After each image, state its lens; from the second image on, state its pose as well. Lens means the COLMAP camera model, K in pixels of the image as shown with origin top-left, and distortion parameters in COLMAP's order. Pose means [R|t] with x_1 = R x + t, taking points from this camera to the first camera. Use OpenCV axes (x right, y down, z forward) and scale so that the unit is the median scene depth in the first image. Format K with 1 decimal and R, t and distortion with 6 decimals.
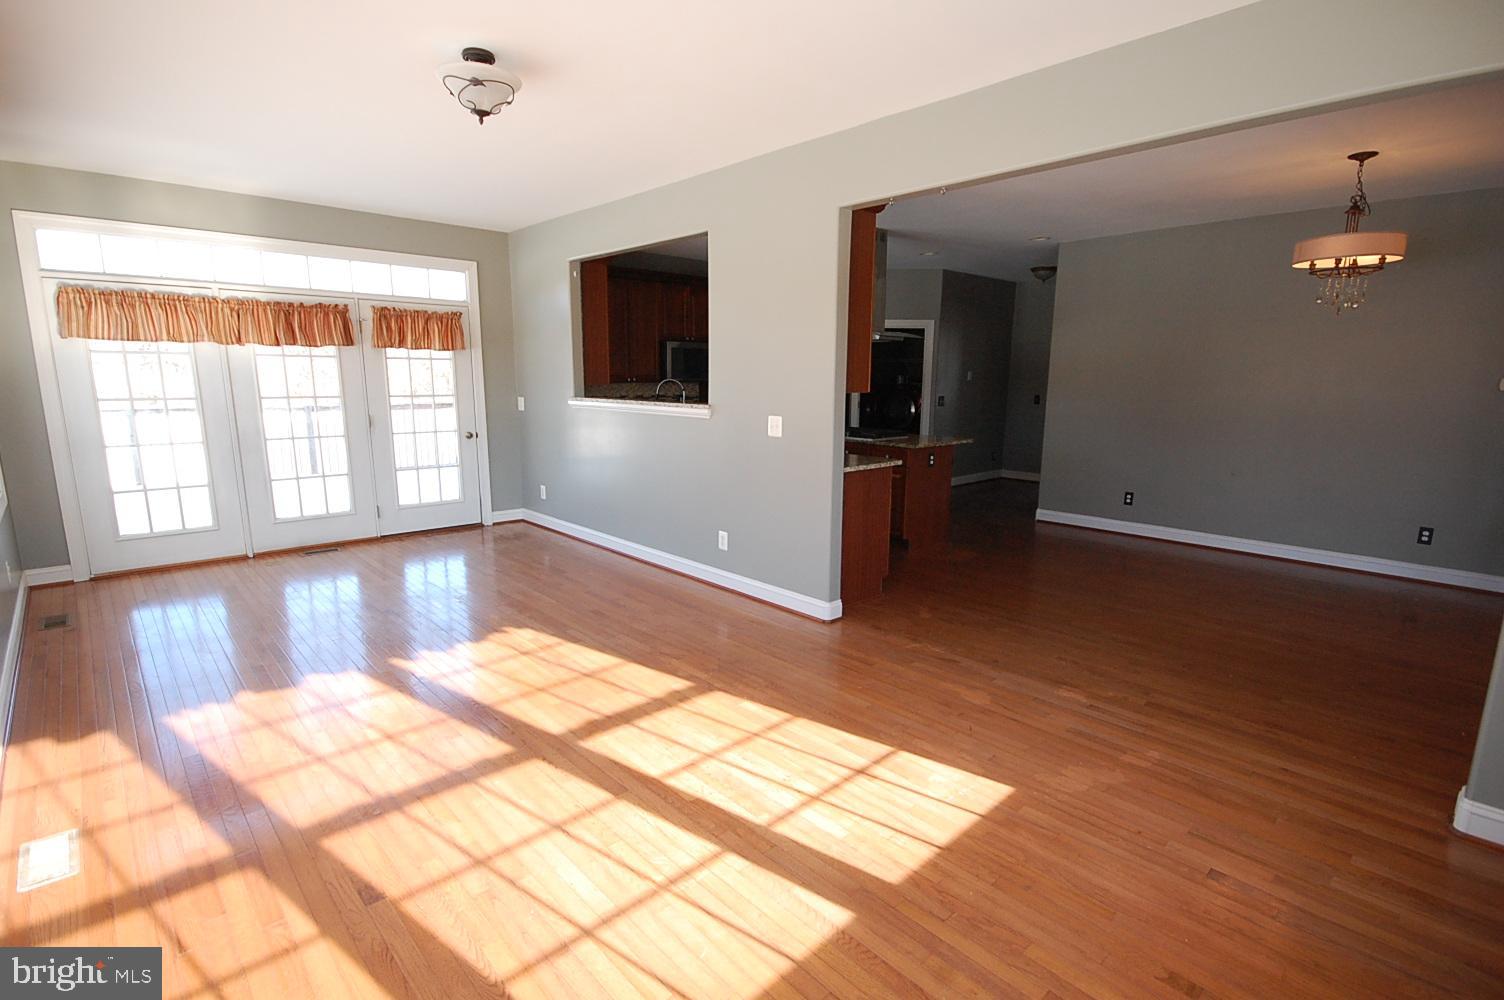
lens RADIAL K [[713.7, 0, 752.0], [0, 713.7, 500.0], [0, 0, 1]] dist [0.002477, 0.000398]
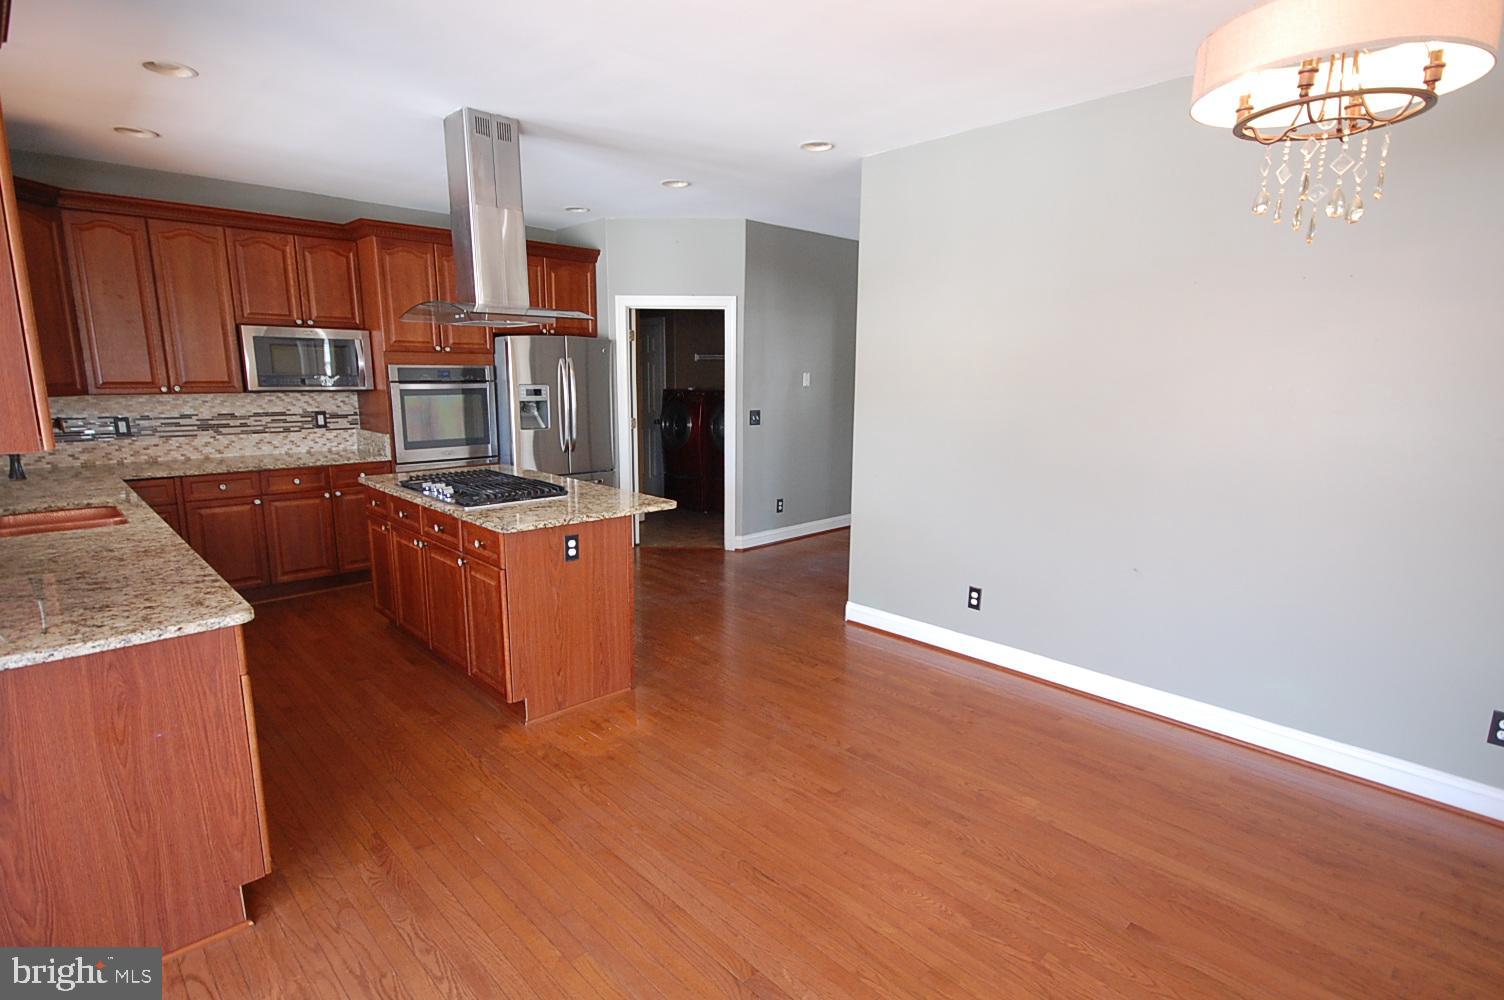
lens RADIAL K [[750.3, 0, 752.0], [0, 750.3, 500.0], [0, 0, 1]] dist [-0.001208, -0.000300]
pose [[0.999790, -0.002389, 0.020351, 0.305308], [0.002423, 0.999996, -0.001636, -0.073567], [-0.020347, 0.001685, 0.999792, 0.361741]]
